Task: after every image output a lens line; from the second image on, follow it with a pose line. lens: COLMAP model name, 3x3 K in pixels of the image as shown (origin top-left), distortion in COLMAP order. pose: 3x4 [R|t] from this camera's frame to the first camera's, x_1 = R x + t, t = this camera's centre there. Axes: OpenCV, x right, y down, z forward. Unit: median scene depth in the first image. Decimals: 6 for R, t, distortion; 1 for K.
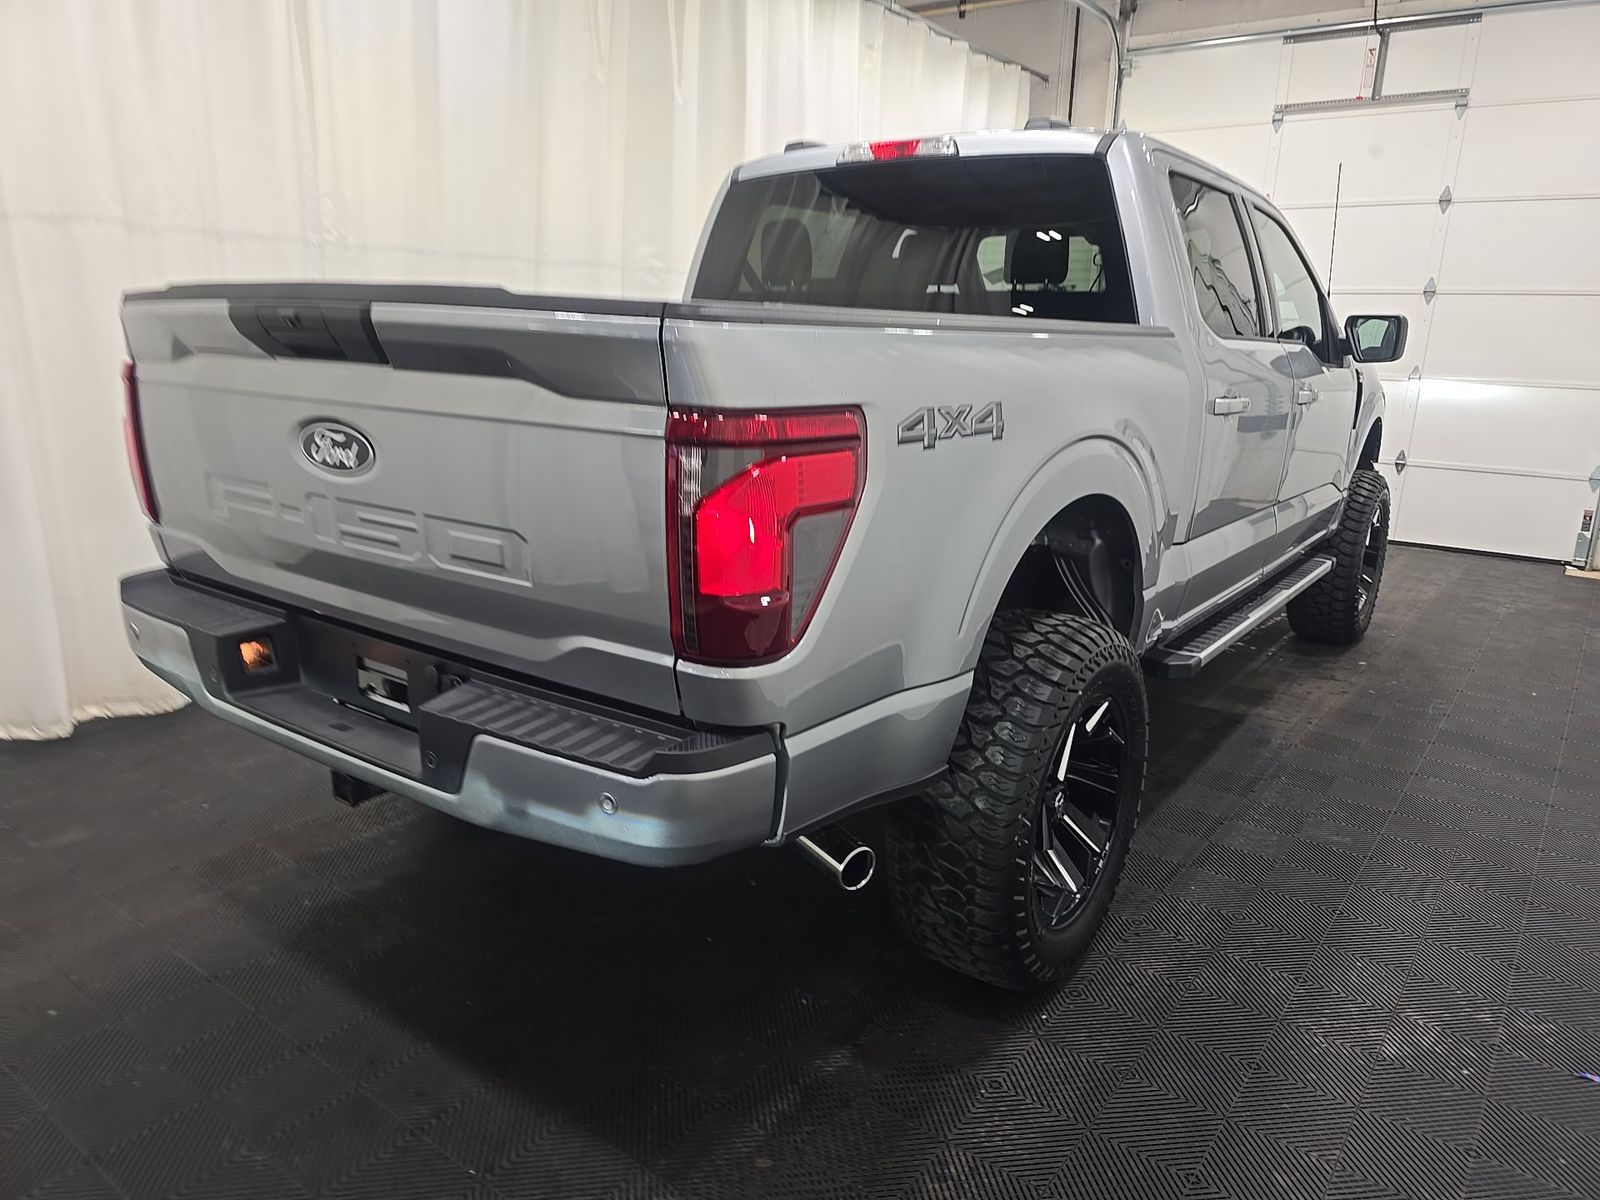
lens RADIAL K [[1034.6, 0, 831.7], [0, 1034.6, 597.6], [0, 0, 1]] dist [0.038678, -0.029727]
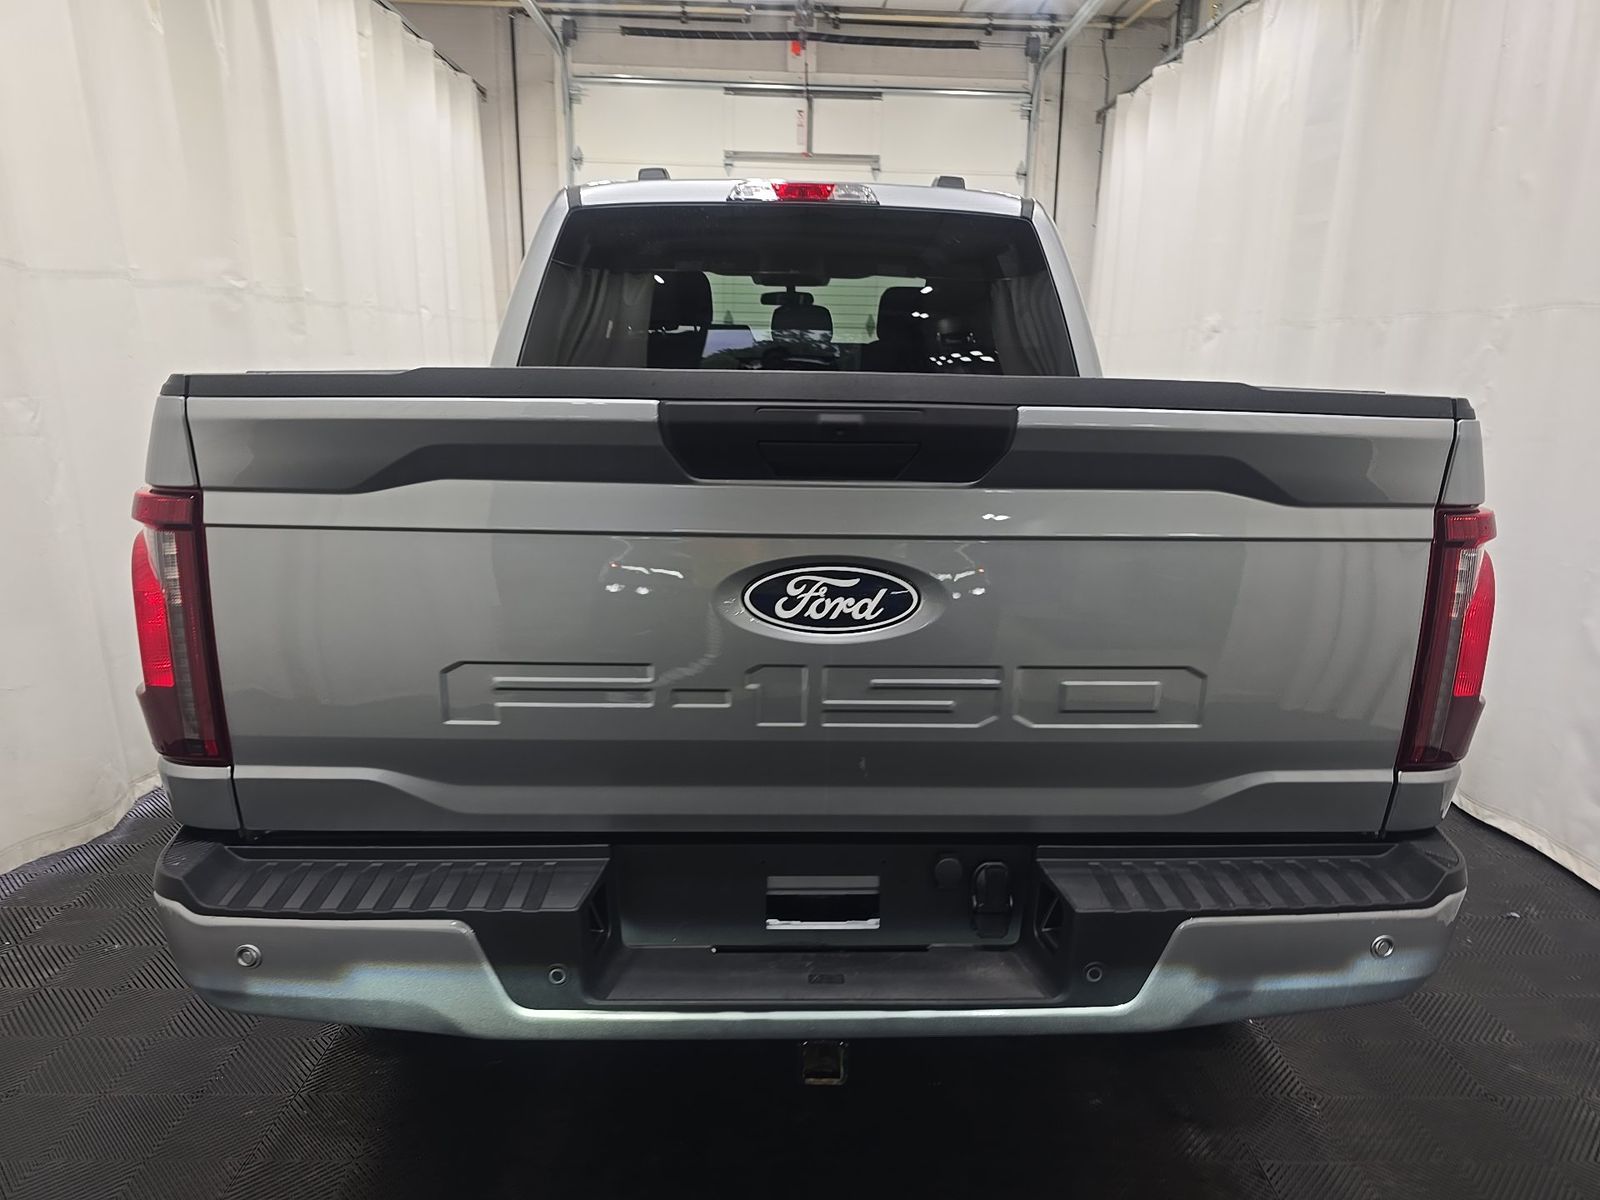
lens RADIAL K [[1042.8, 0, 800.0], [0, 1042.8, 600.0], [0, 0, 1]] dist [0.063735, -0.059450]
pose [[0.808276, -0.142312, 0.571347, -0.543365], [0.150442, 0.988059, 0.033279, -0.101328], [-0.569260, 0.059056, 0.820034, 0.251585]]
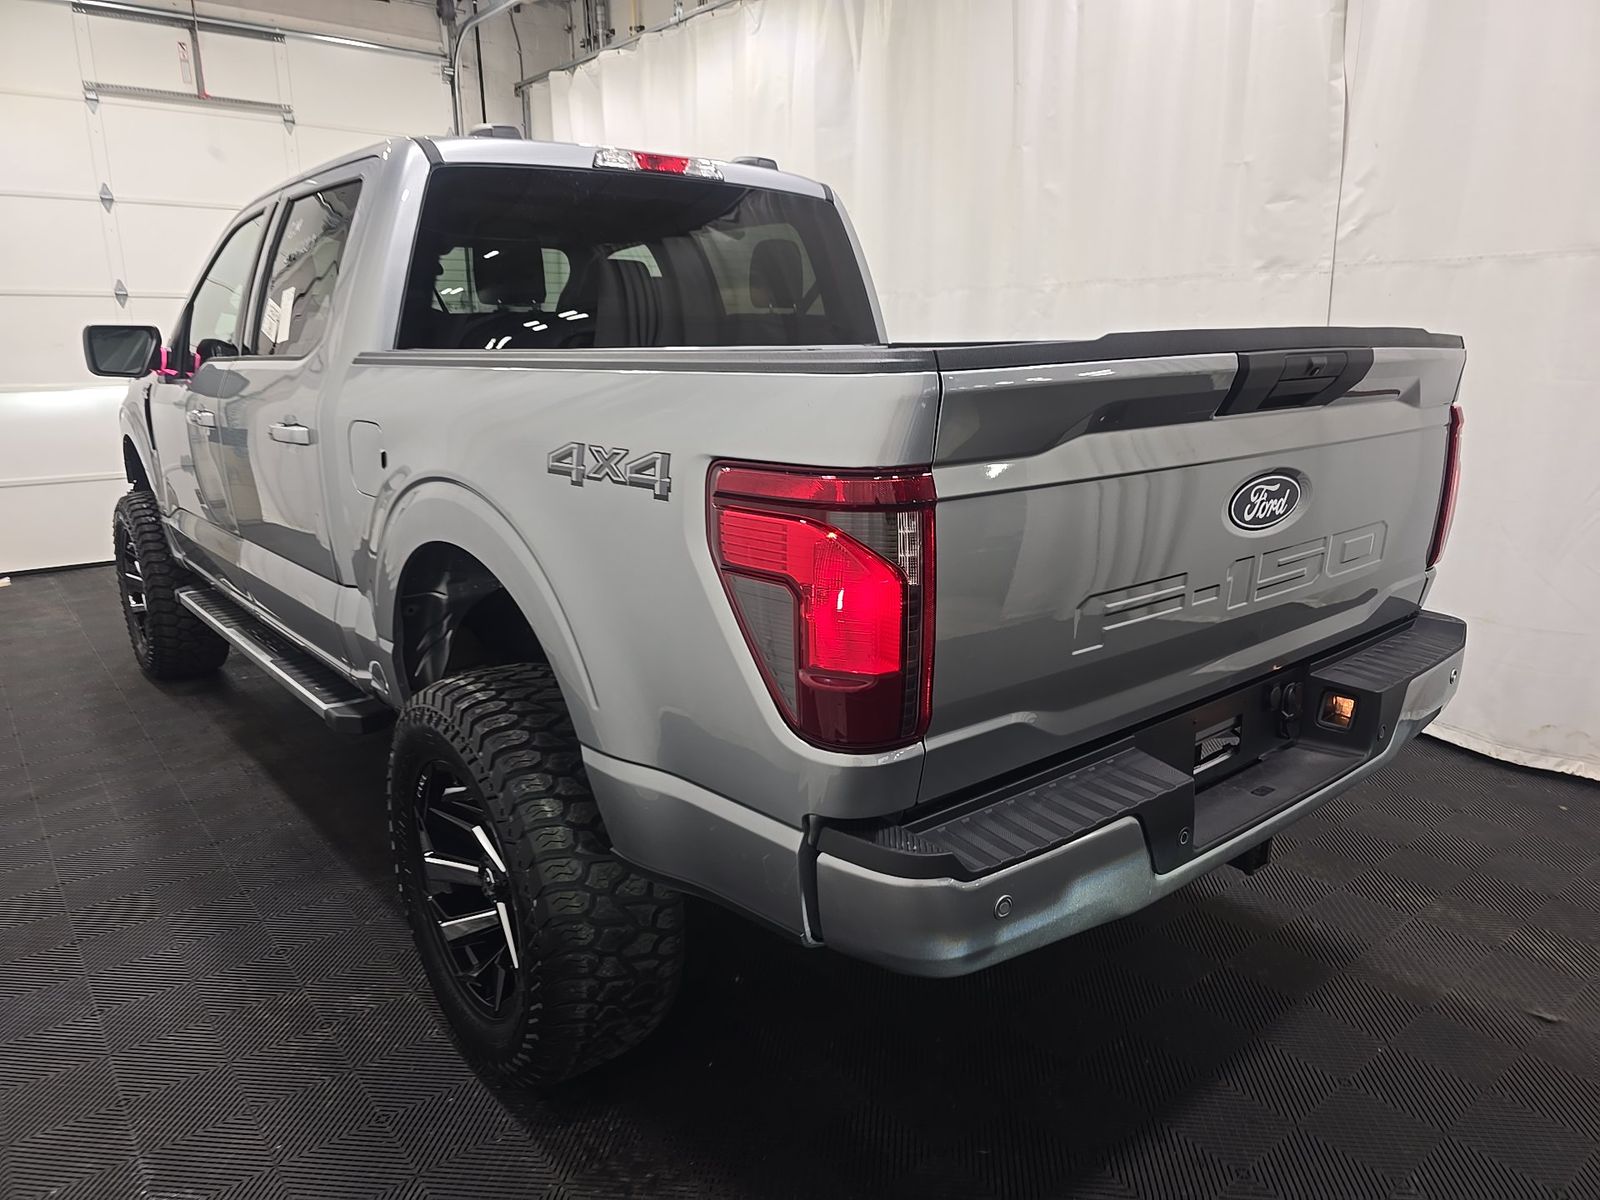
lens RADIAL K [[1076.0, 0, 800.0], [0, 1076.0, 600.0], [0, 0, 1]] dist [0.018979, -0.021900]
pose [[0.284387, -0.255021, 0.924169, -0.916783], [0.257711, 0.948826, 0.182522, -0.207693], [-0.923422, 0.186261, 0.335556, 0.646999]]
